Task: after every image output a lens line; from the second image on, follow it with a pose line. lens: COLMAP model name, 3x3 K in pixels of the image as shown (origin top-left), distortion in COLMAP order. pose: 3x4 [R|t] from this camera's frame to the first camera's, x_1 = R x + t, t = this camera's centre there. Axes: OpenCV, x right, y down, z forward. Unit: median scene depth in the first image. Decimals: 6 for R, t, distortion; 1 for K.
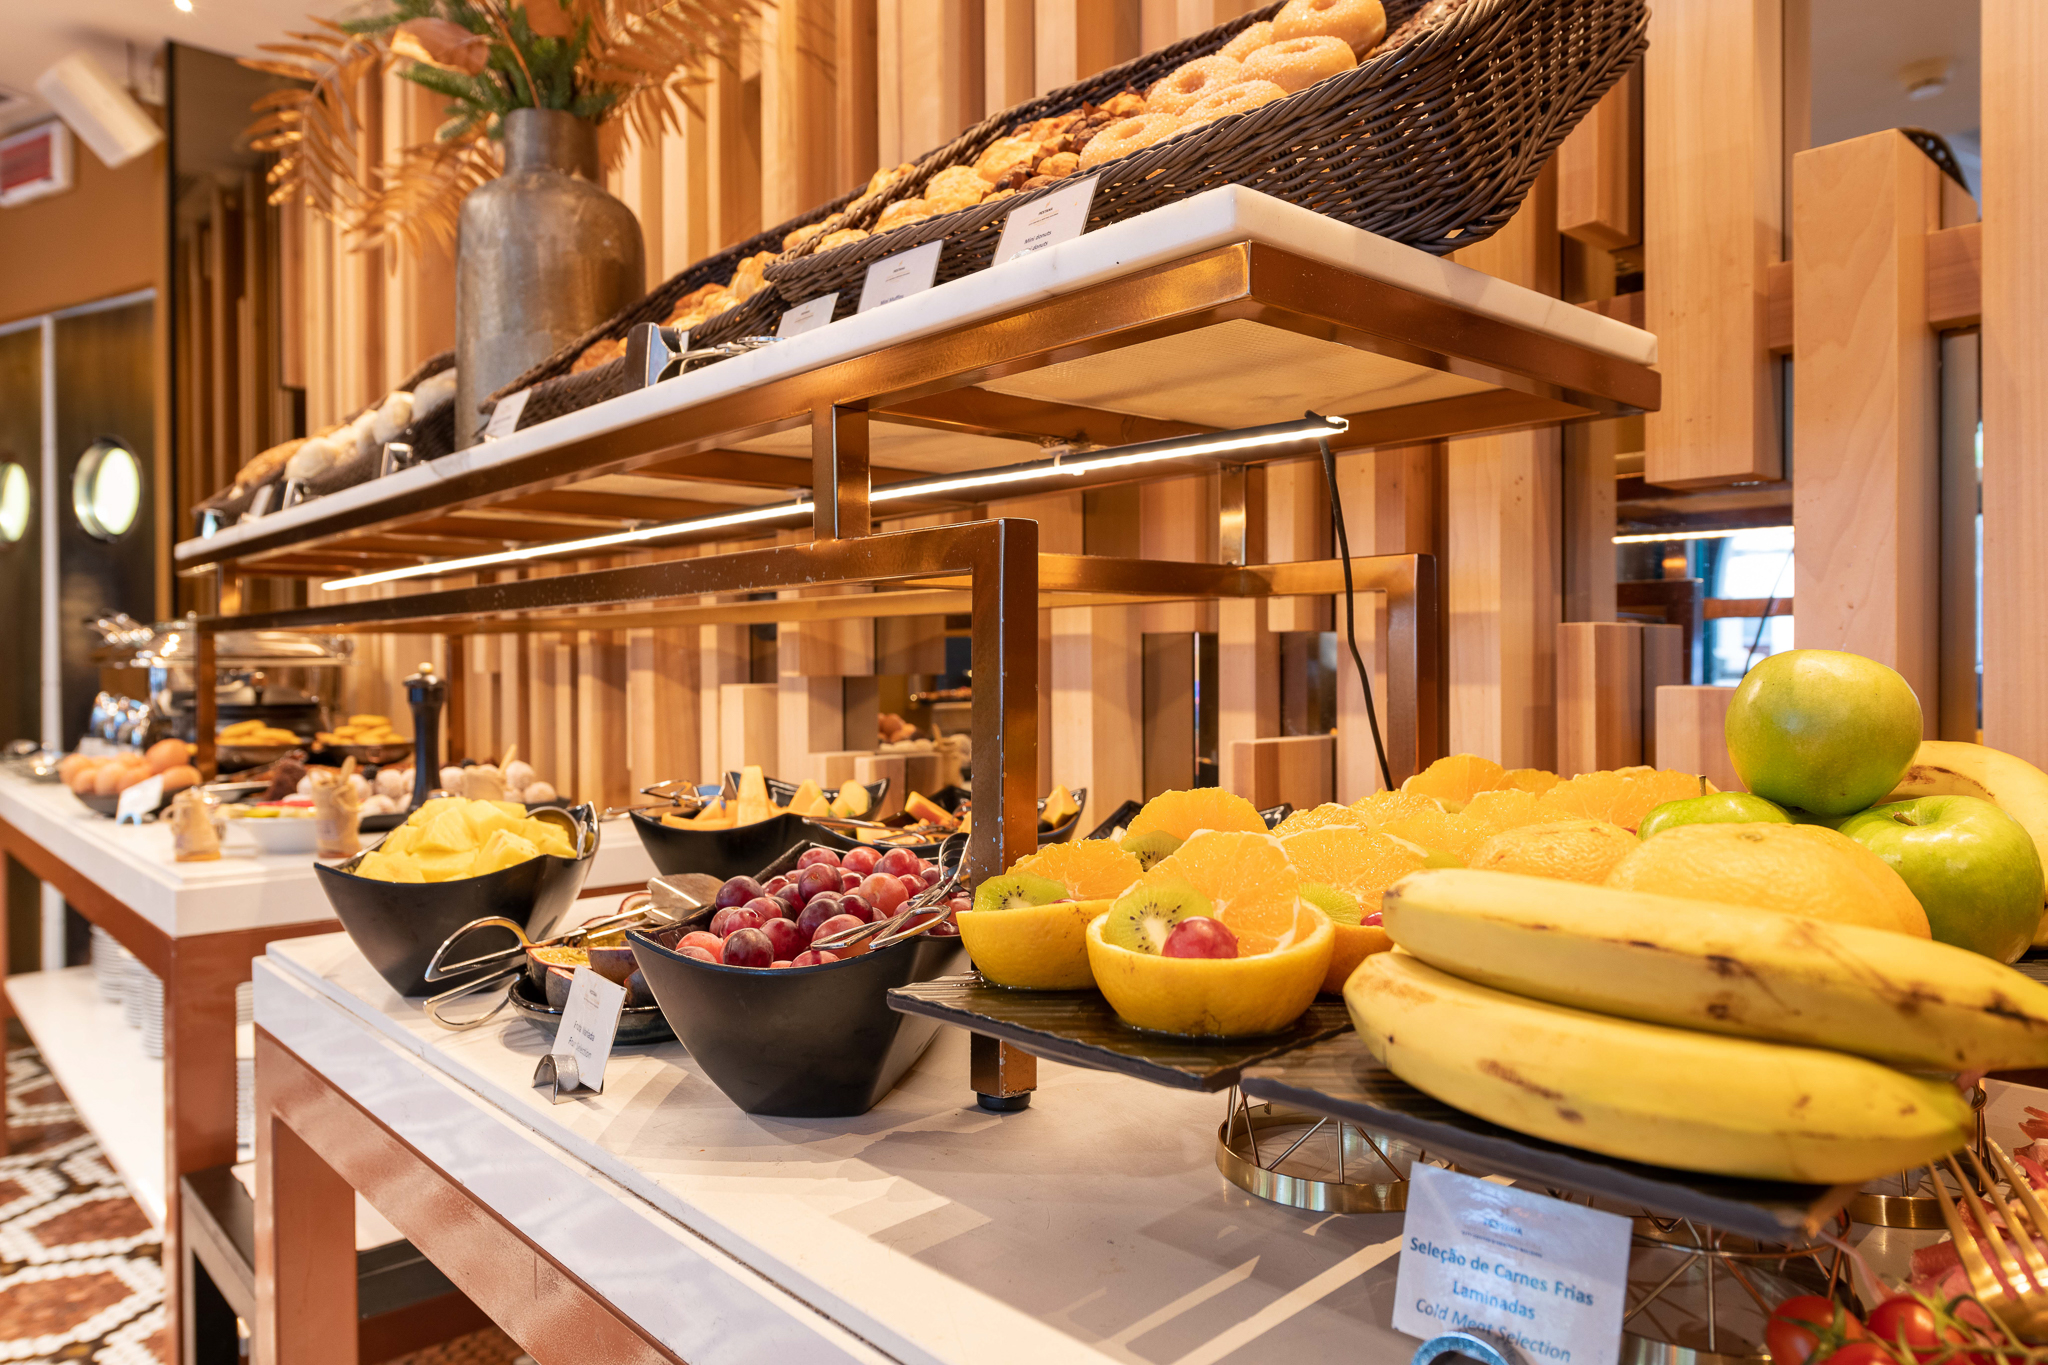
lens RADIAL K [[1335.3, 0, 1020.2], [0, 1335.3, 670.6], [0, 0, 1]] dist [0.046313, 0.001724]
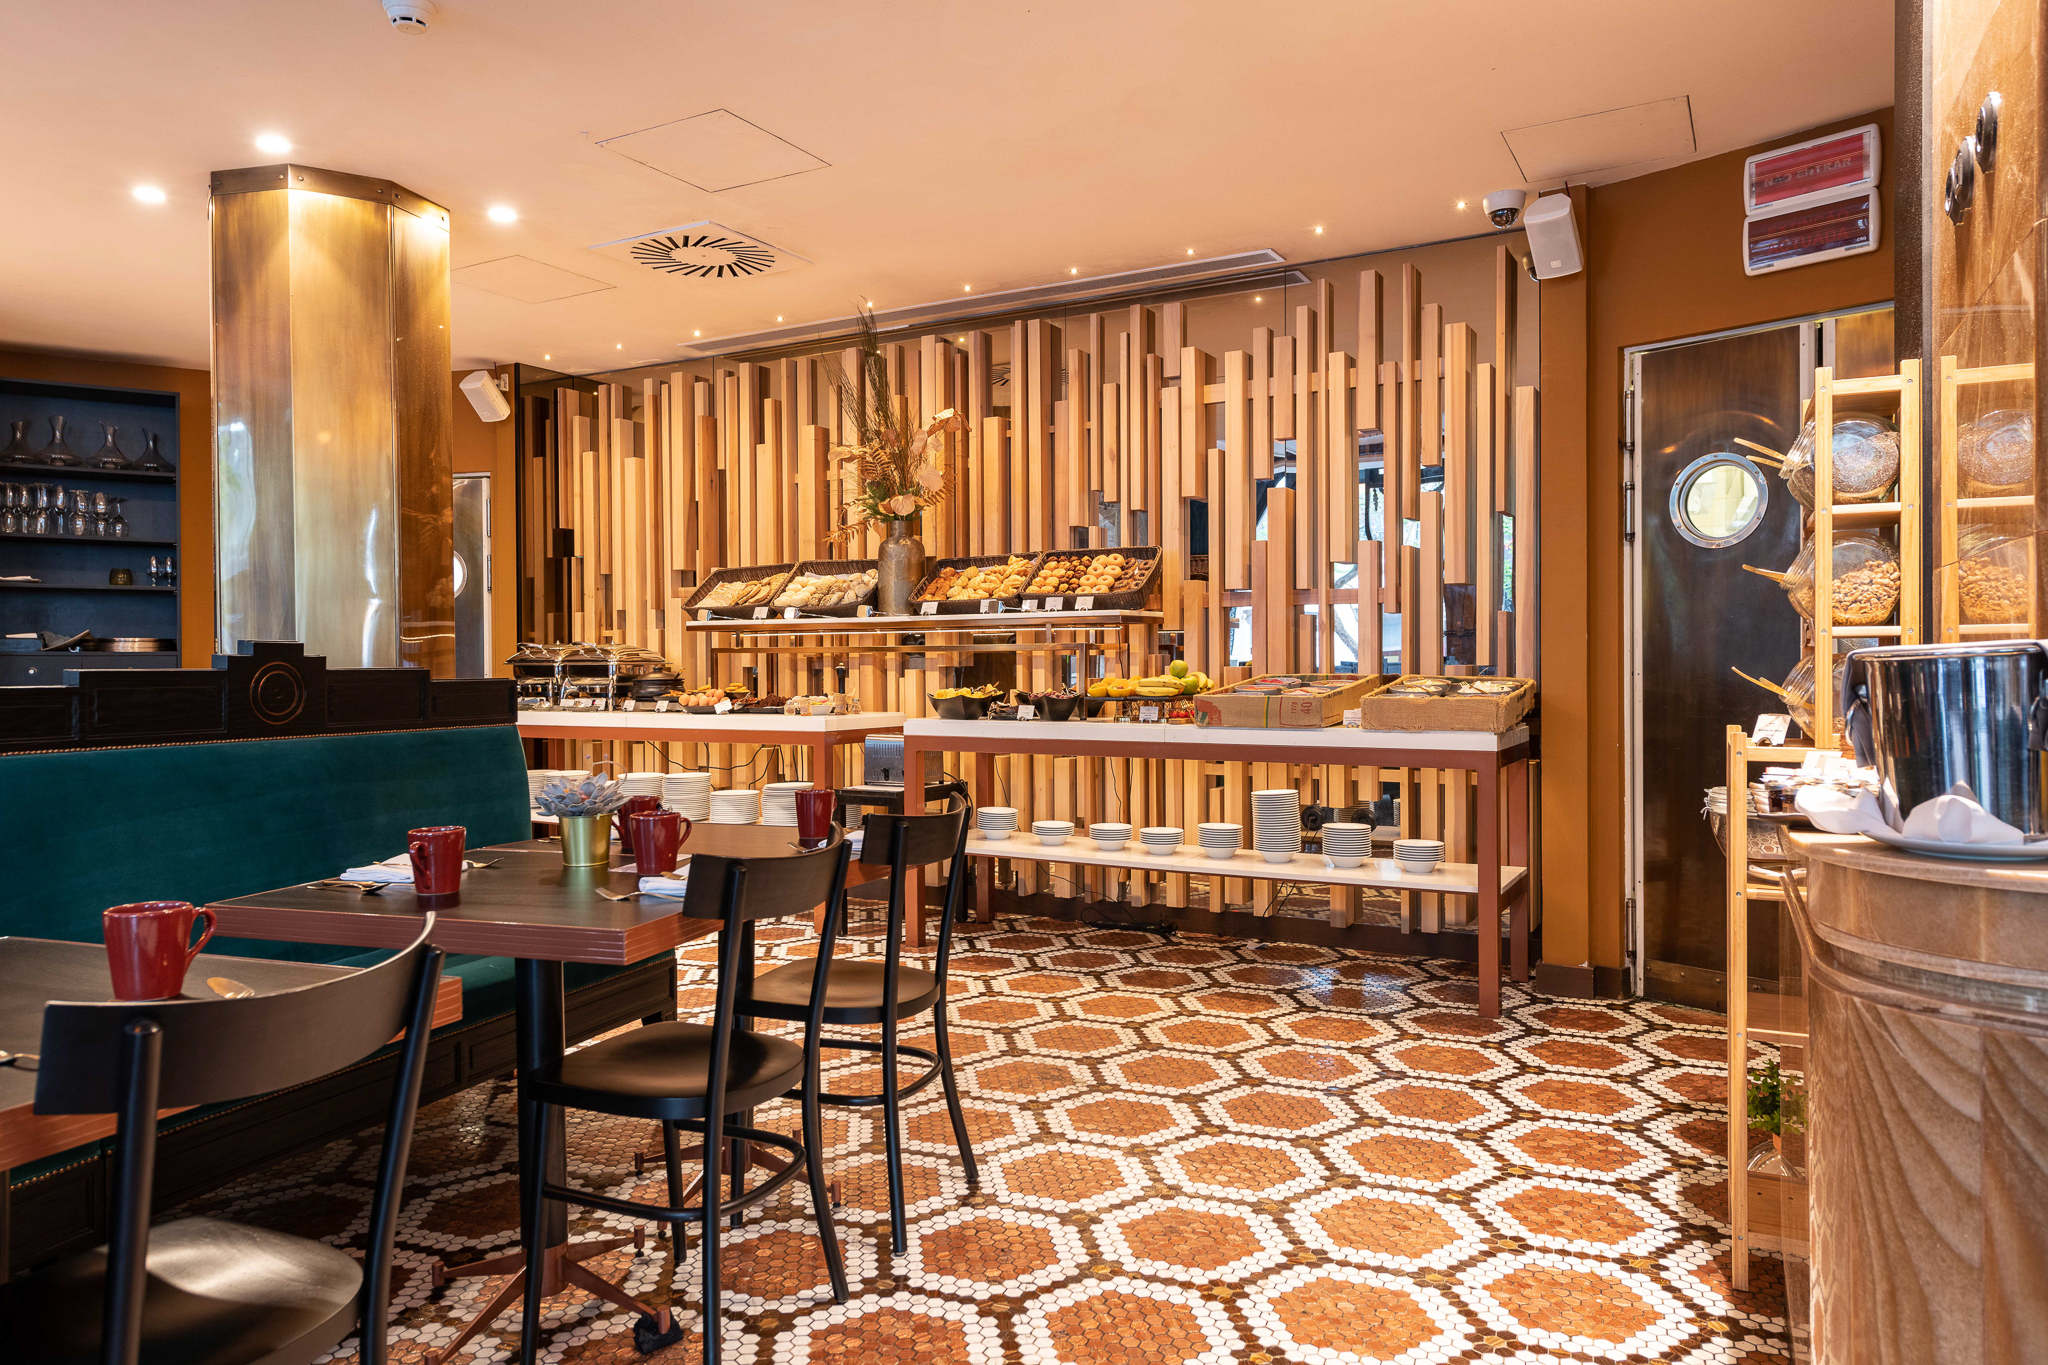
lens RADIAL K [[1335.3, 0, 1022.9], [0, 1335.3, 679.6], [0, 0, 1]] dist [0.046313, 0.001724]
pose [[0.957036, -0.001031, 0.289969, -0.482147], [-0.000750, 0.999982, 0.006029, 0.006502], [-0.289970, -0.005987, 0.957017, -1.173605]]
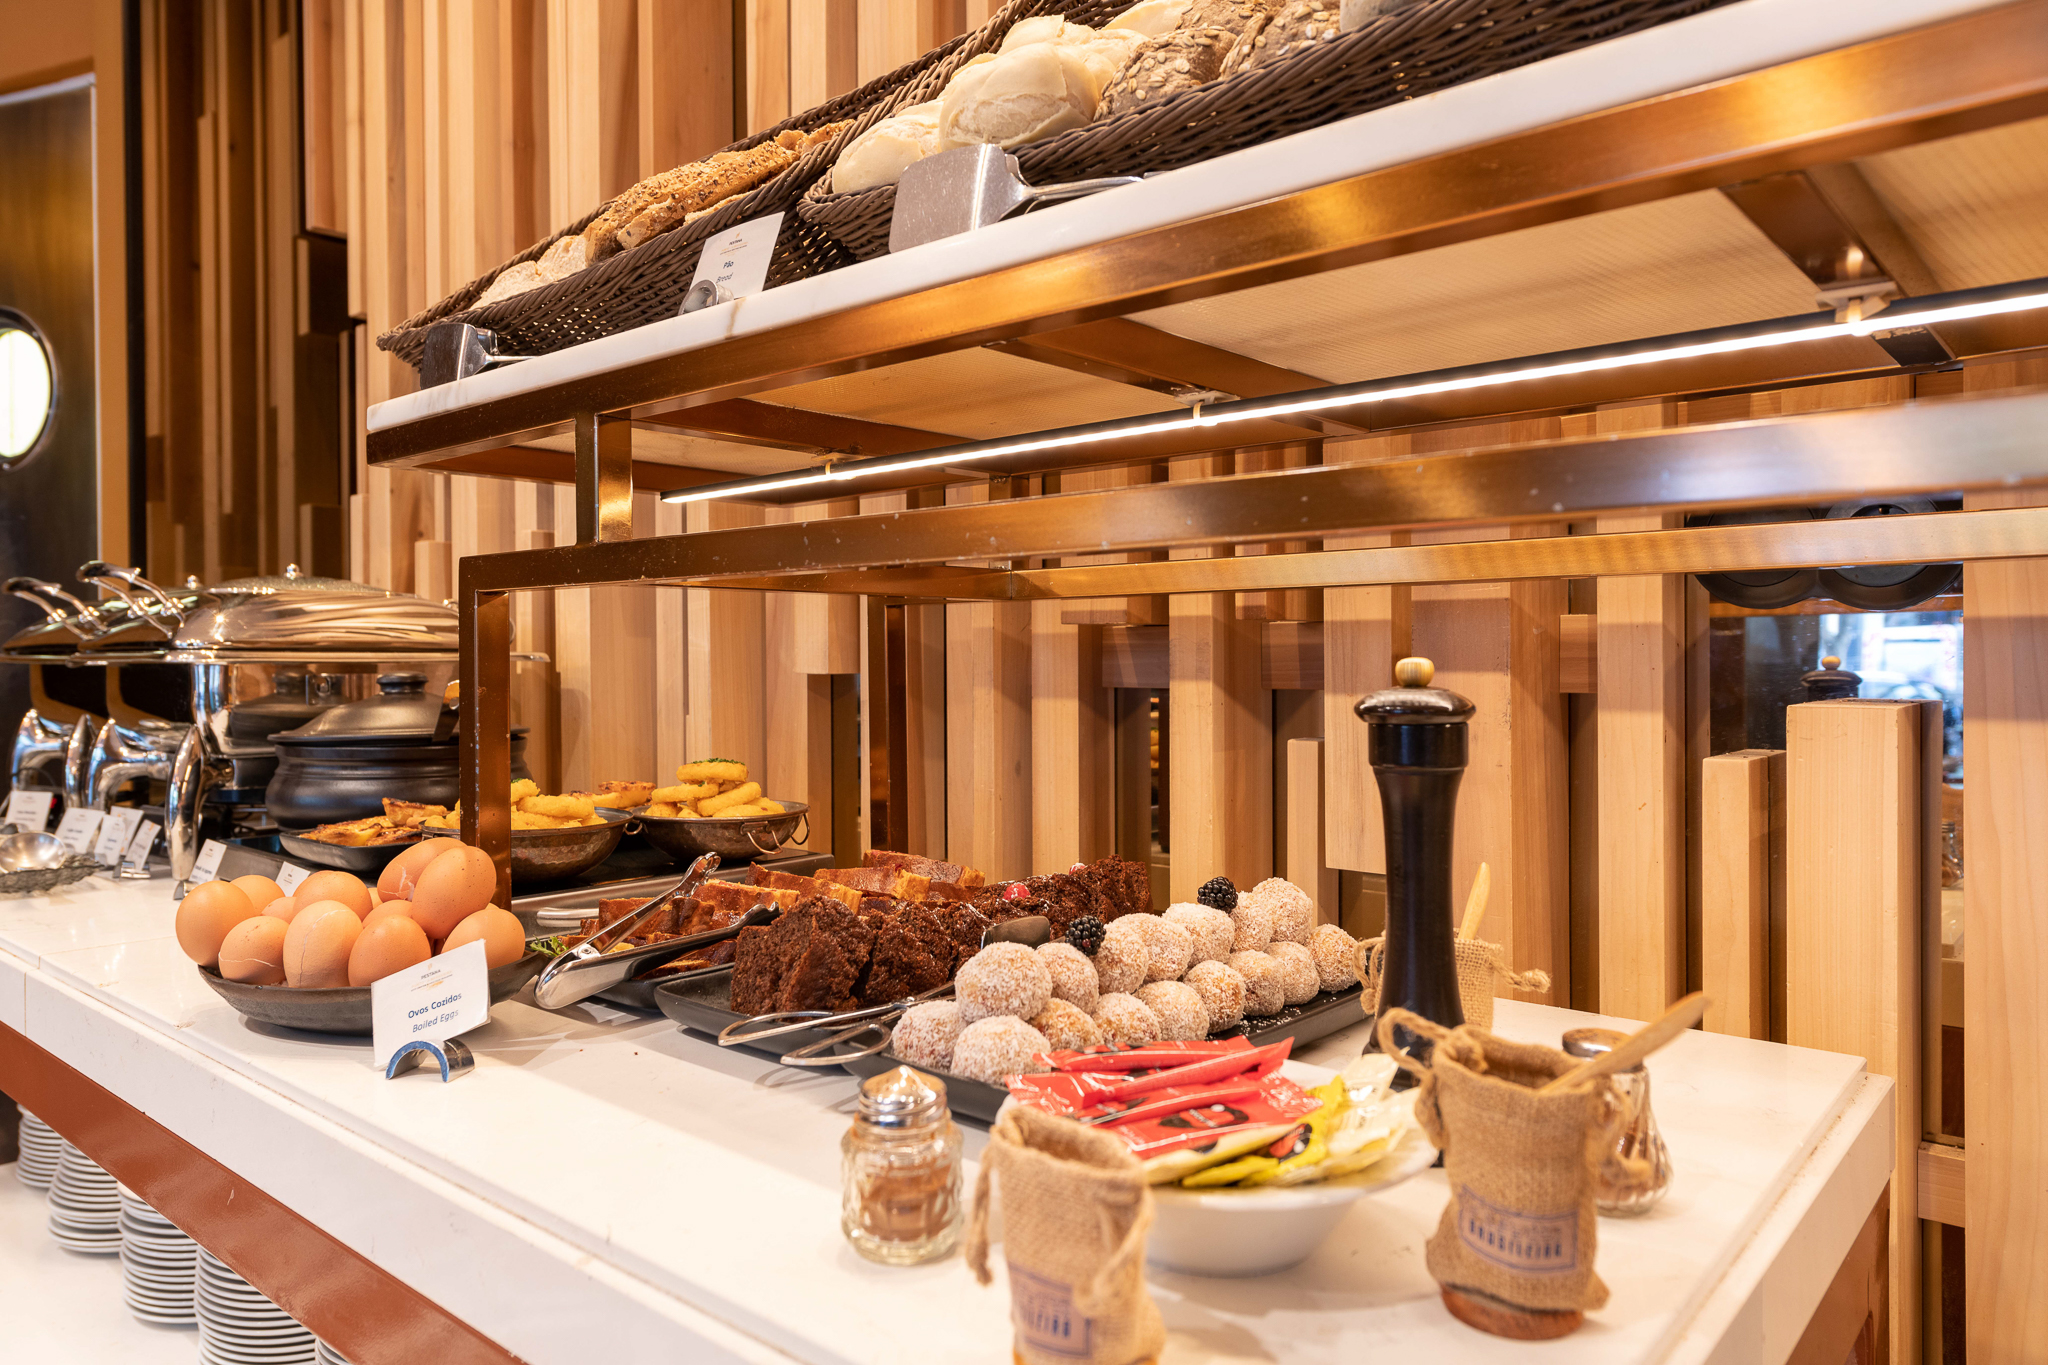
lens RADIAL K [[1335.3, 0, 1034.2], [0, 1335.3, 689.8], [0, 0, 1]] dist [0.046313, 0.001724]
pose [[0.994240, -0.003029, 0.107133, -0.282831], [0.000813, 0.999785, 0.020721, -0.003409], [-0.107173, -0.020514, 0.994029, 0.323281]]
